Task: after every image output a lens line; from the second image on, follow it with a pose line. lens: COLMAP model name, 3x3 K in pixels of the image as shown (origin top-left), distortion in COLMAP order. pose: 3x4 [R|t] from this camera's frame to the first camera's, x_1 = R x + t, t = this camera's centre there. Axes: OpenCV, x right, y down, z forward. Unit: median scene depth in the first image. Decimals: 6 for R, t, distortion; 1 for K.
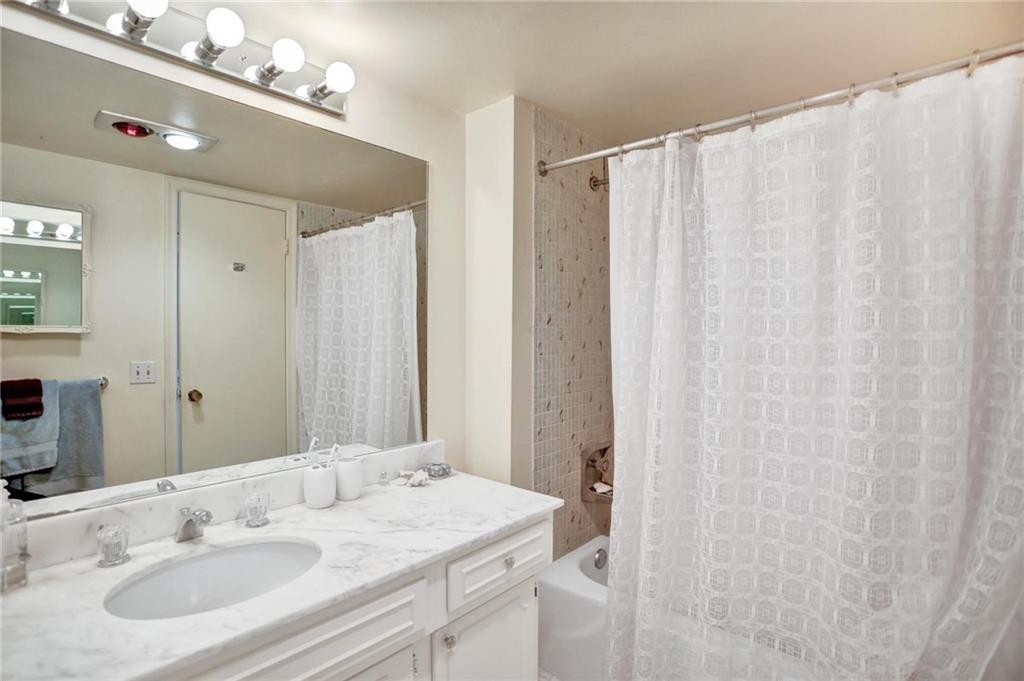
lens RADIAL K [[513.4, 0, 495.6], [0, 513.4, 341.5], [0, 0, 1]] dist [-0.013188, 0.000467]
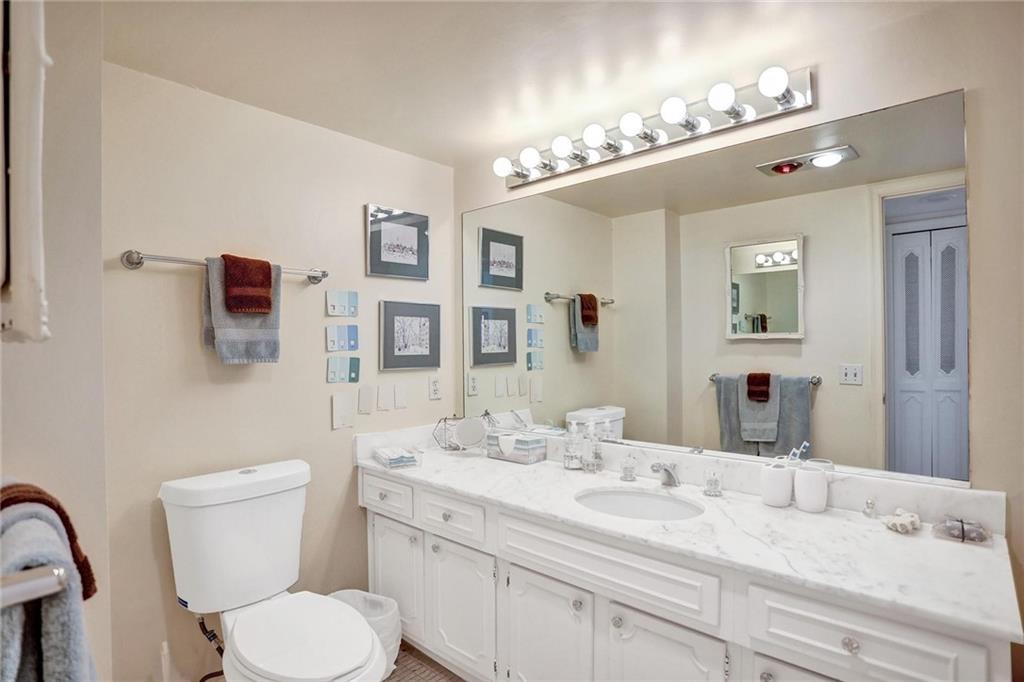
lens RADIAL K [[513.4, 0, 495.6], [0, 513.4, 342.0], [0, 0, 1]] dist [-0.013188, 0.000467]
pose [[0.005434, -0.006389, -0.999965, 0.484429], [-0.006220, 0.999960, -0.006423, 0.005056], [0.999966, 0.006255, 0.005394, 0.311507]]
